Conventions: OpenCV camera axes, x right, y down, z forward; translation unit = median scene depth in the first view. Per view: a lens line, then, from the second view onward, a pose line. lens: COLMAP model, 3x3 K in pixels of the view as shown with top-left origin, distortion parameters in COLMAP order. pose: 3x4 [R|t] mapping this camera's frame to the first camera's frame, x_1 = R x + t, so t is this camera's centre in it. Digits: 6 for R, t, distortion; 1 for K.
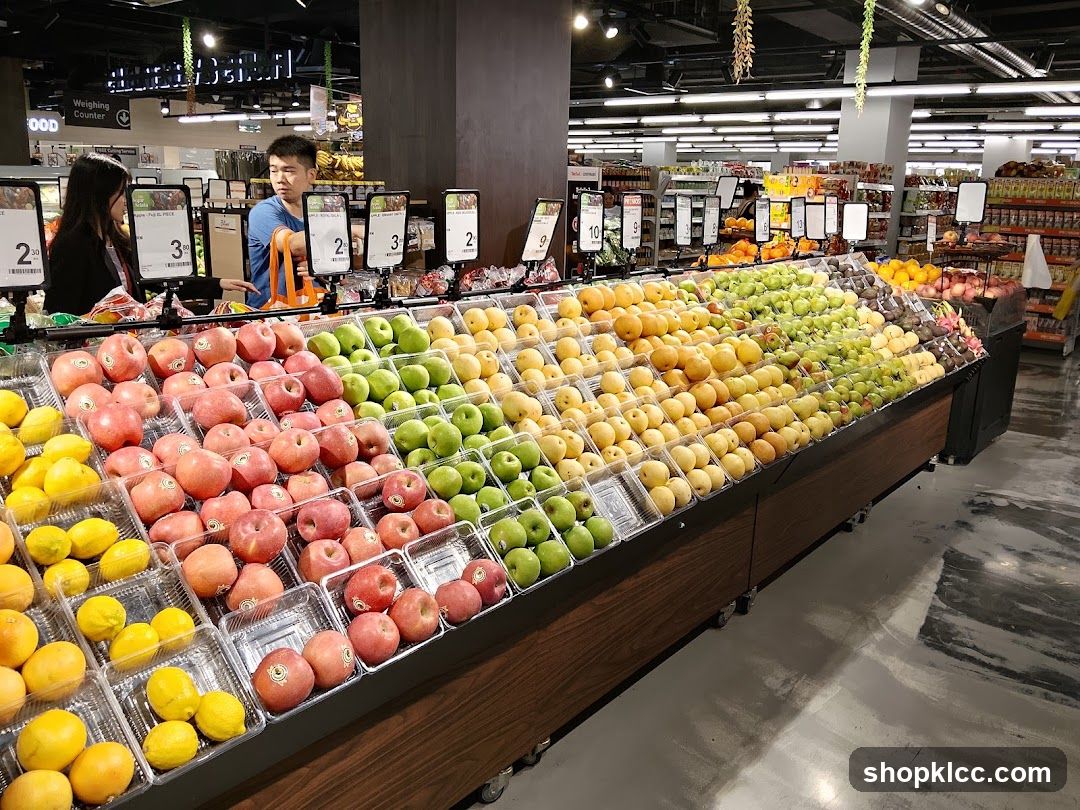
lens RADIAL K [[898.8, 0, 540.0], [0, 898.8, 405.0], [0, 0, 1]] dist [0.092473, -0.237723]
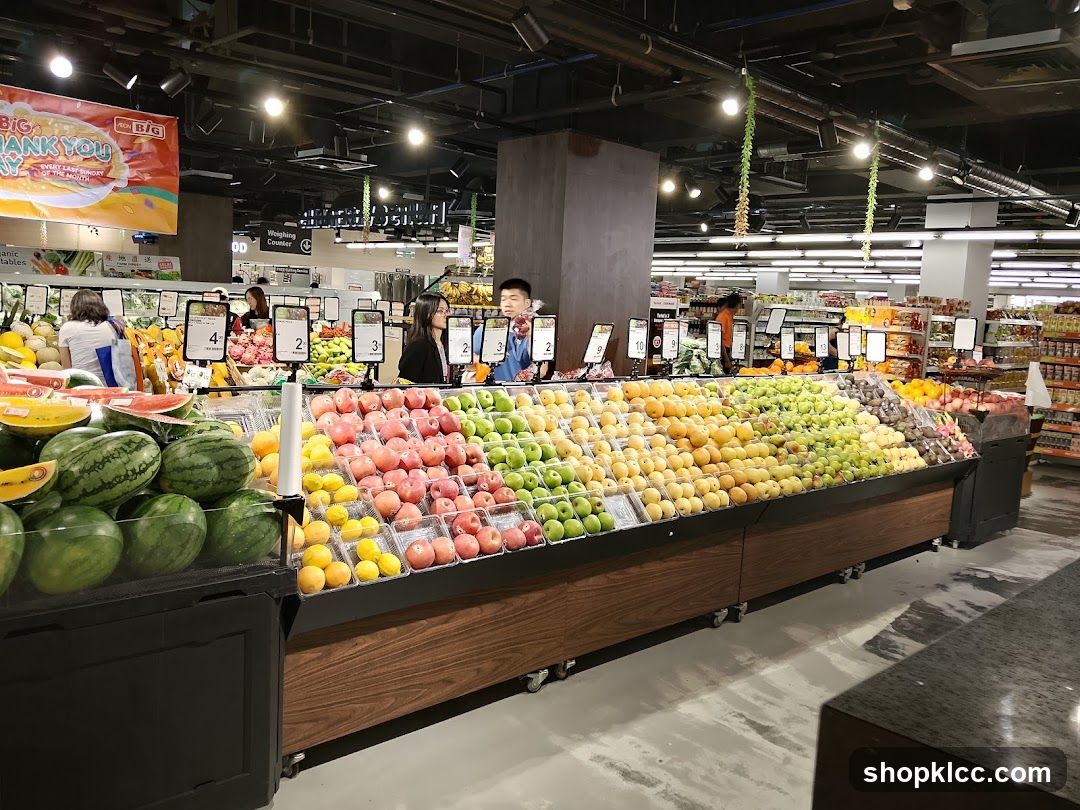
lens RADIAL K [[898.8, 0, 540.0], [0, 898.8, 405.0], [0, 0, 1]] dist [0.092473, -0.237723]
pose [[0.988938, 0.041436, -0.142427, 0.121182], [-0.059350, 0.990514, -0.123932, 0.099195], [0.135941, 0.131014, 0.982016, -0.467659]]
